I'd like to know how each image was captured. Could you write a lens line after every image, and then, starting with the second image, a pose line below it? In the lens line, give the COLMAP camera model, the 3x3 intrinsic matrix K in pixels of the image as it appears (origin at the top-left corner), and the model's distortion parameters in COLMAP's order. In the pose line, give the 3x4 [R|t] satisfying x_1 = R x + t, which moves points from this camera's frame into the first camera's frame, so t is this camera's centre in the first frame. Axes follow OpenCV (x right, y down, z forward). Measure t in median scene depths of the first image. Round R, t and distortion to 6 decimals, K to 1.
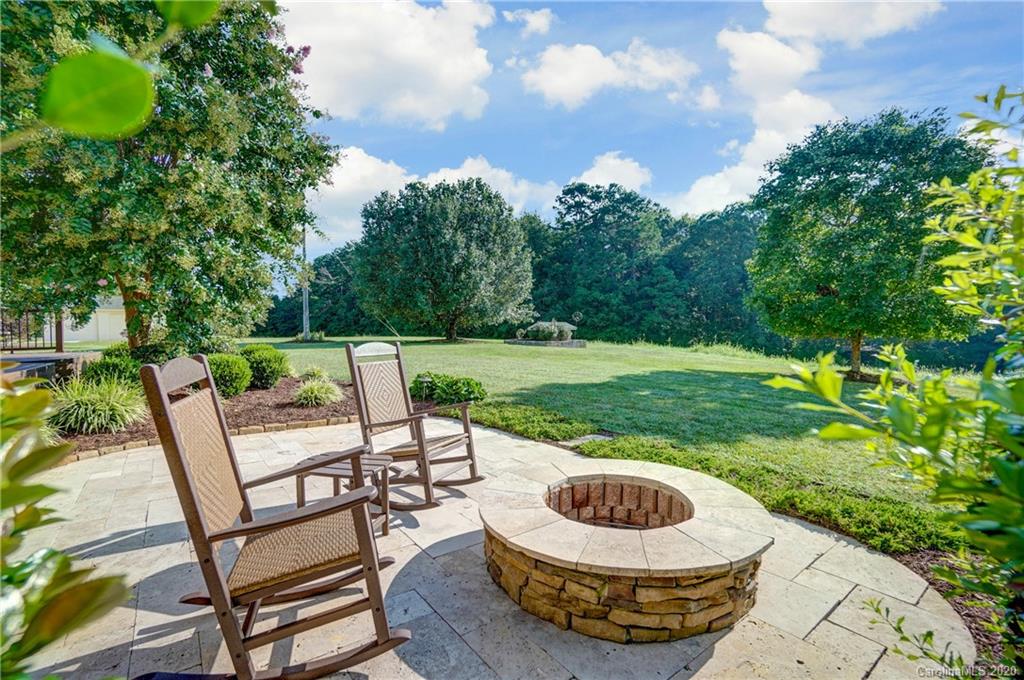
lens RADIAL K [[468.1, 0, 510.8], [0, 468.1, 343.1], [0, 0, 1]] dist [-0.031034, 0.000919]
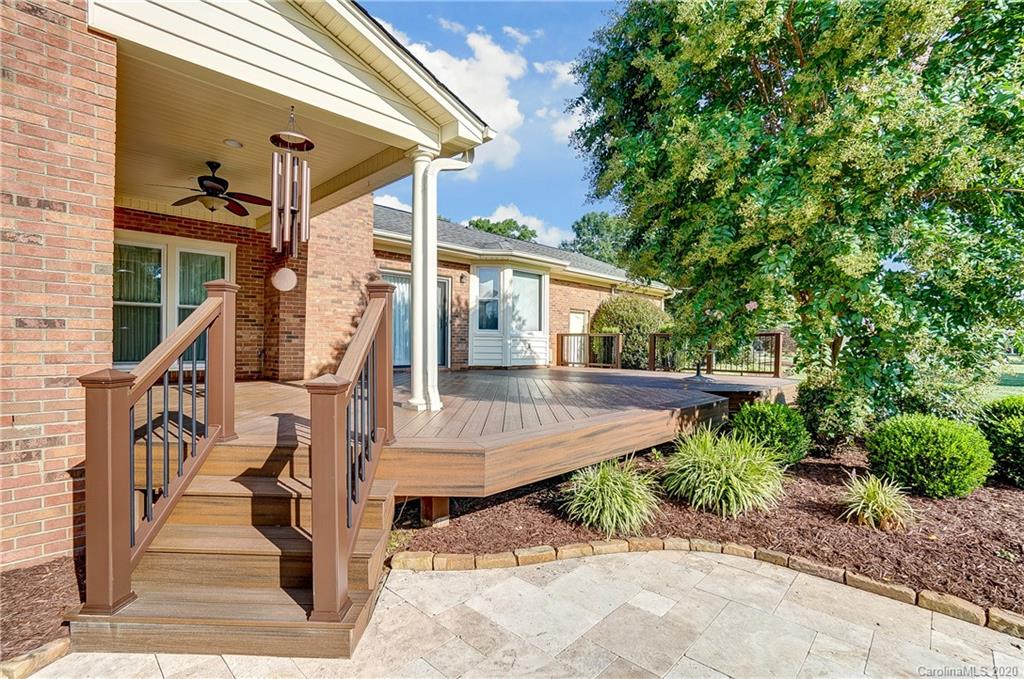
lens RADIAL K [[468.1, 0, 510.8], [0, 468.1, 342.6], [0, 0, 1]] dist [-0.031034, 0.000919]
pose [[0.174561, 0.018985, -0.984463, -0.196824], [-0.048795, 0.998752, 0.010608, -0.059062], [0.983437, 0.046185, 0.175269, 0.470703]]
